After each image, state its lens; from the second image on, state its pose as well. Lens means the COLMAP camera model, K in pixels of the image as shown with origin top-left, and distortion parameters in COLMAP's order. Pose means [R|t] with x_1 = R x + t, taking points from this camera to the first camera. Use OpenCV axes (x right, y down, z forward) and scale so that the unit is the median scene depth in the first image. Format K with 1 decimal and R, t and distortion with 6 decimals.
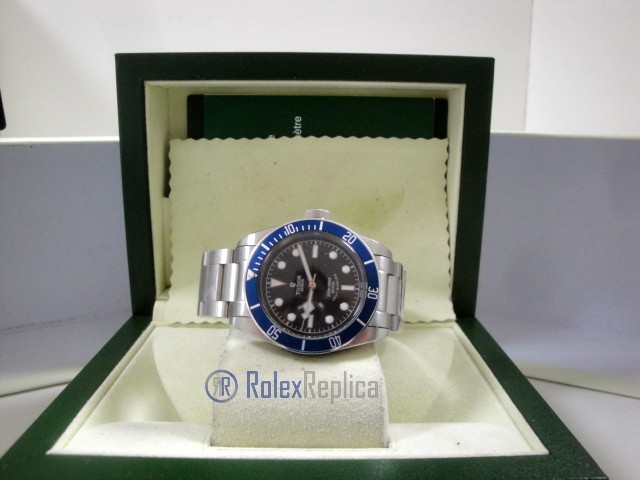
lens RADIAL K [[533.5, 0, 322.2], [0, 533.5, 233.3], [0, 0, 1]] dist [-0.155593, 0.101314]
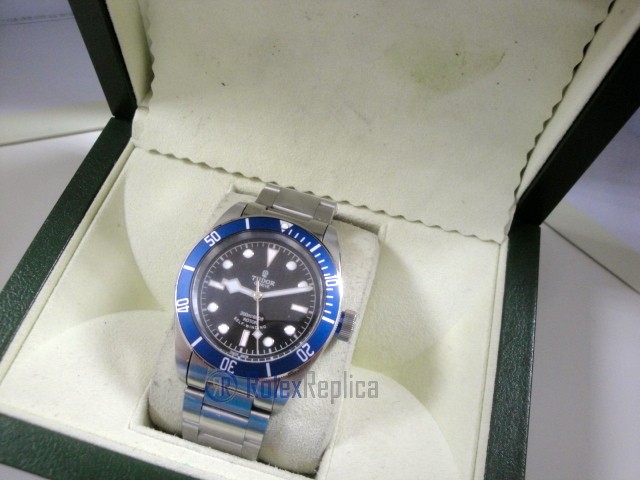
lens RADIAL K [[533.5, 0, 317.4], [0, 533.5, 235.0], [0, 0, 1]] dist [-0.155593, 0.101314]
pose [[0.959702, 0.267063, -0.087458, 0.062666], [-0.120659, 0.672670, 0.730039, -0.371555], [0.253796, -0.690067, 0.677786, 0.450499]]
